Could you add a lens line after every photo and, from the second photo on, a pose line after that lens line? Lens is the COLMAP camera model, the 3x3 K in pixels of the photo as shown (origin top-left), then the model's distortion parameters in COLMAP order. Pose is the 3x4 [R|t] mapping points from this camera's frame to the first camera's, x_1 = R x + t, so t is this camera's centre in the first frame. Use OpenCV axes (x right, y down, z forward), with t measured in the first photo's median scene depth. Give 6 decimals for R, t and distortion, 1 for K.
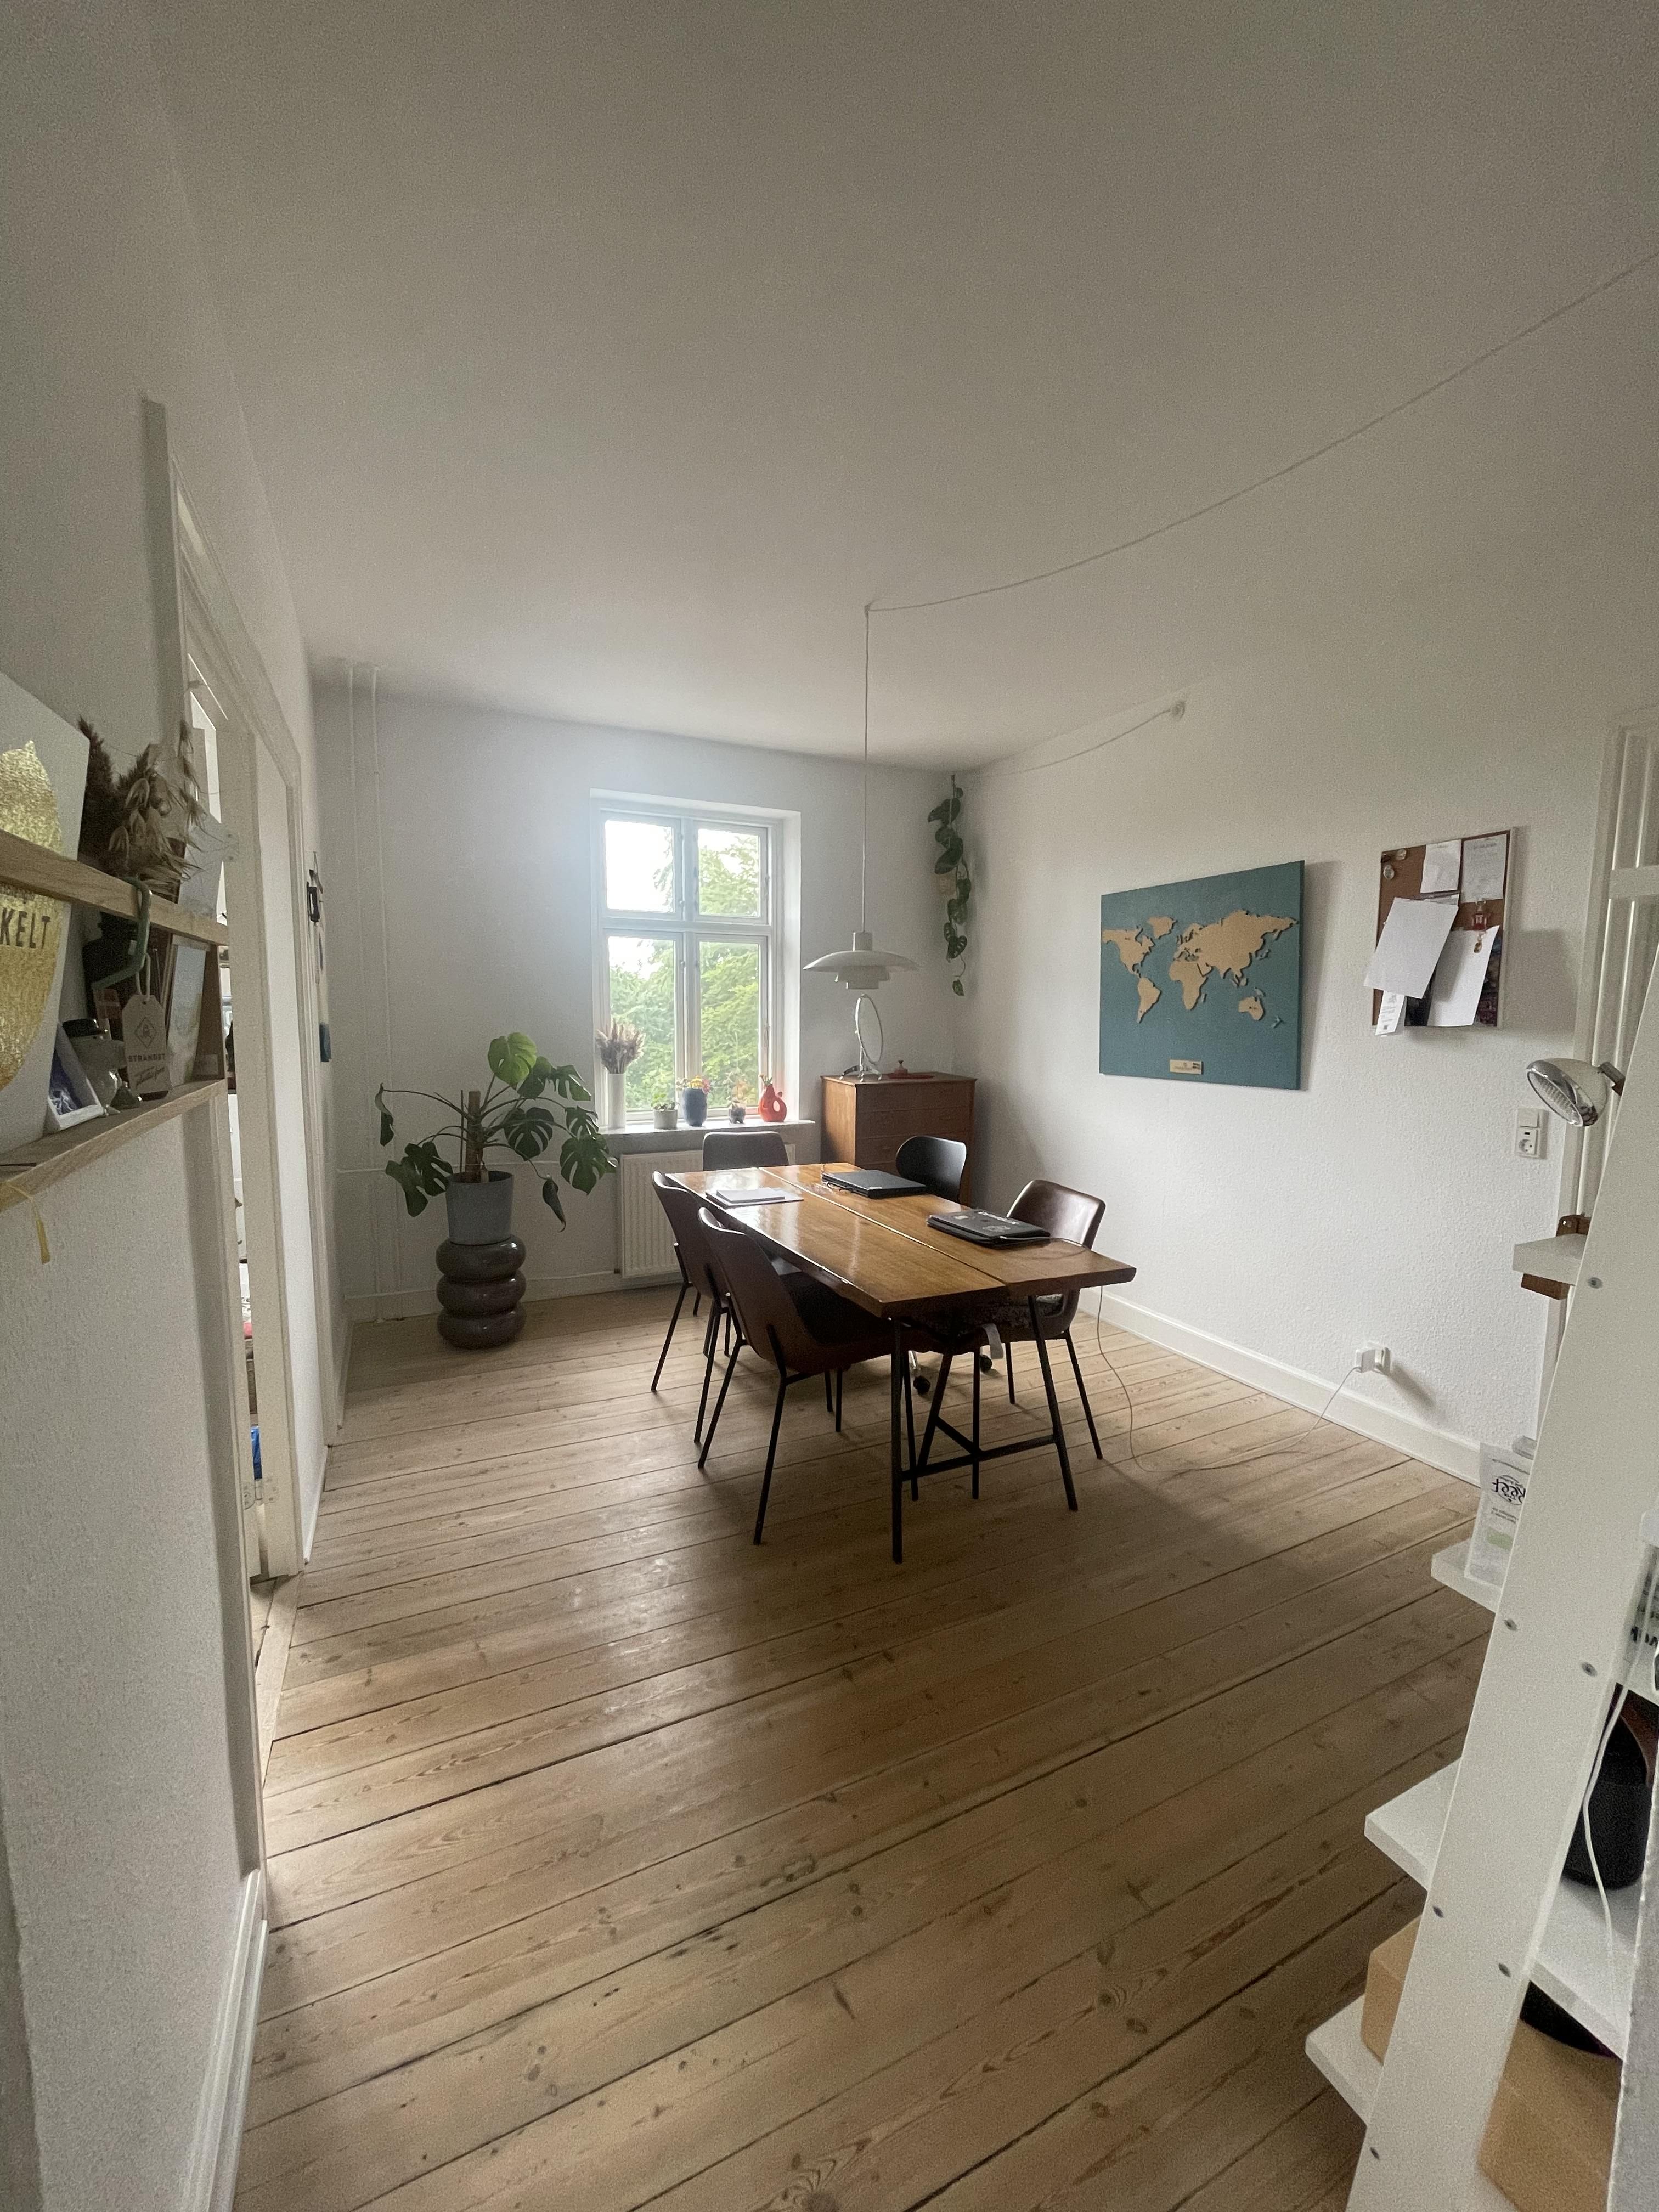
lens RADIAL K [[898.9, 0, 836.2], [0, 898.9, 1111.2], [0, 0, 1]] dist [0.001491, 0.000412]
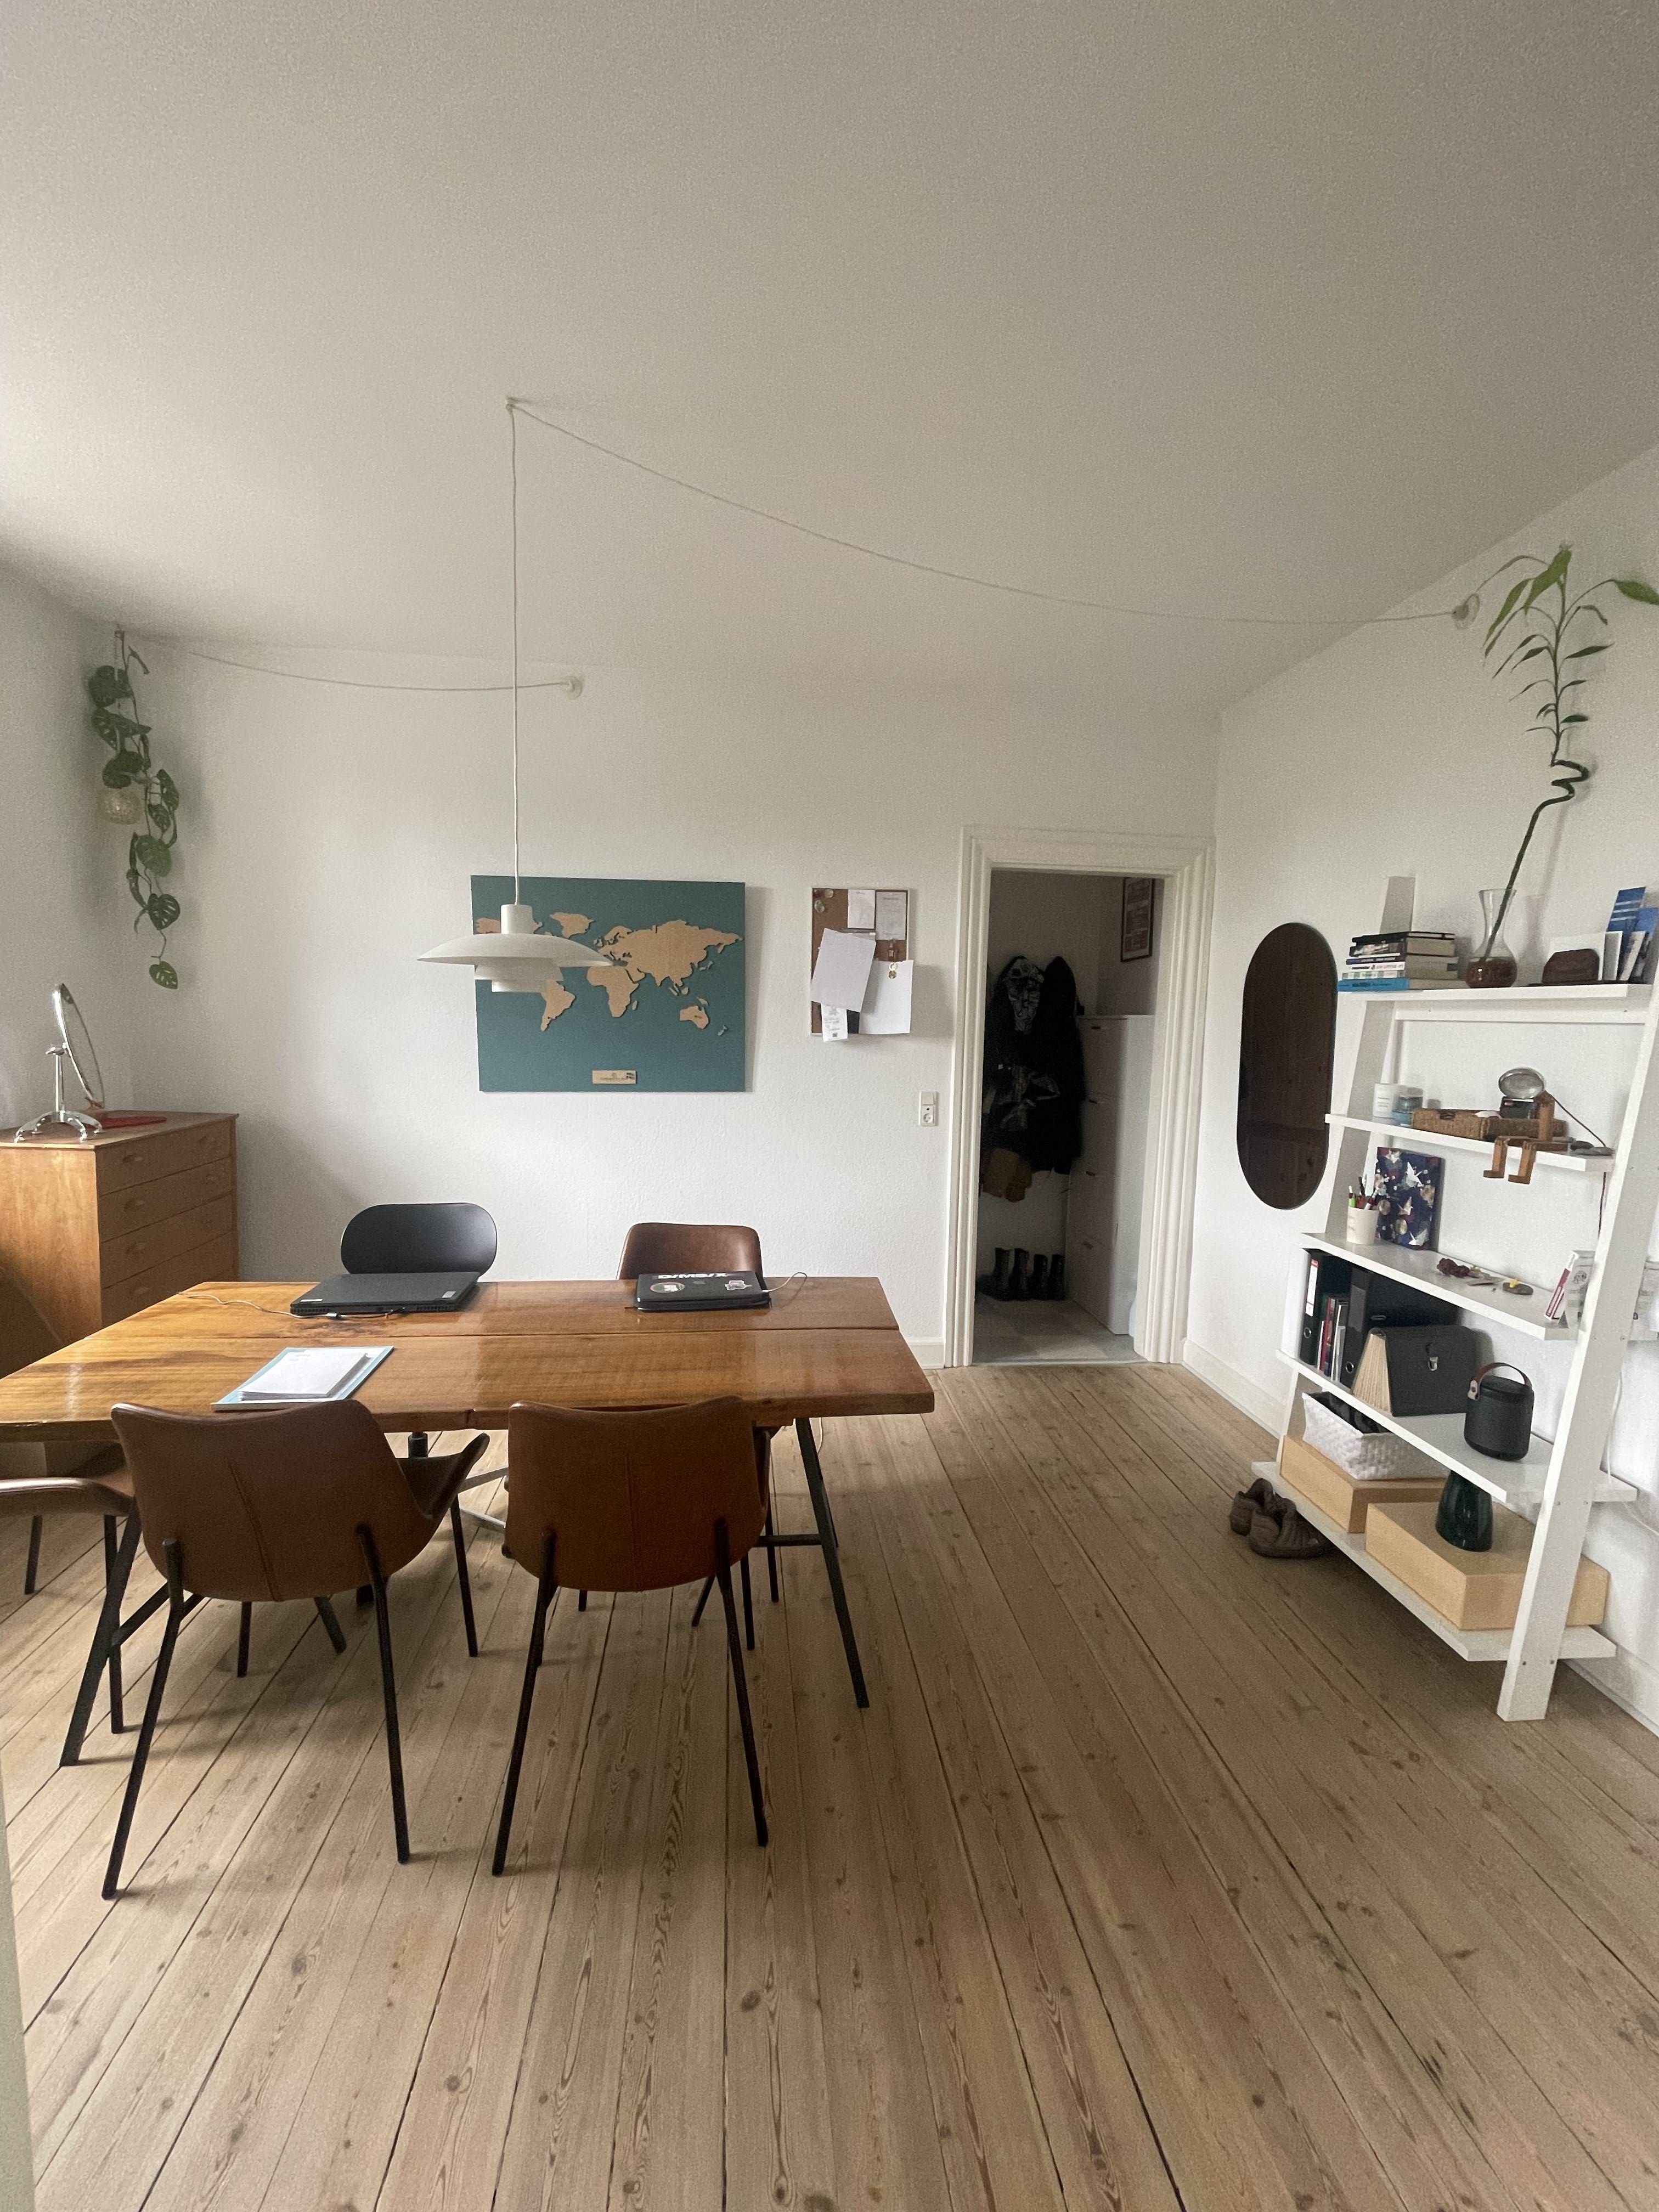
lens RADIAL K [[898.9, 0, 836.2], [0, 898.9, 1111.2], [0, 0, 1]] dist [0.001491, 0.000412]
pose [[0.336141, -0.104451, 0.936002, -0.530285], [0.088125, 0.992959, 0.079159, -0.085965], [-0.937680, 0.055877, 0.342979, 0.578254]]
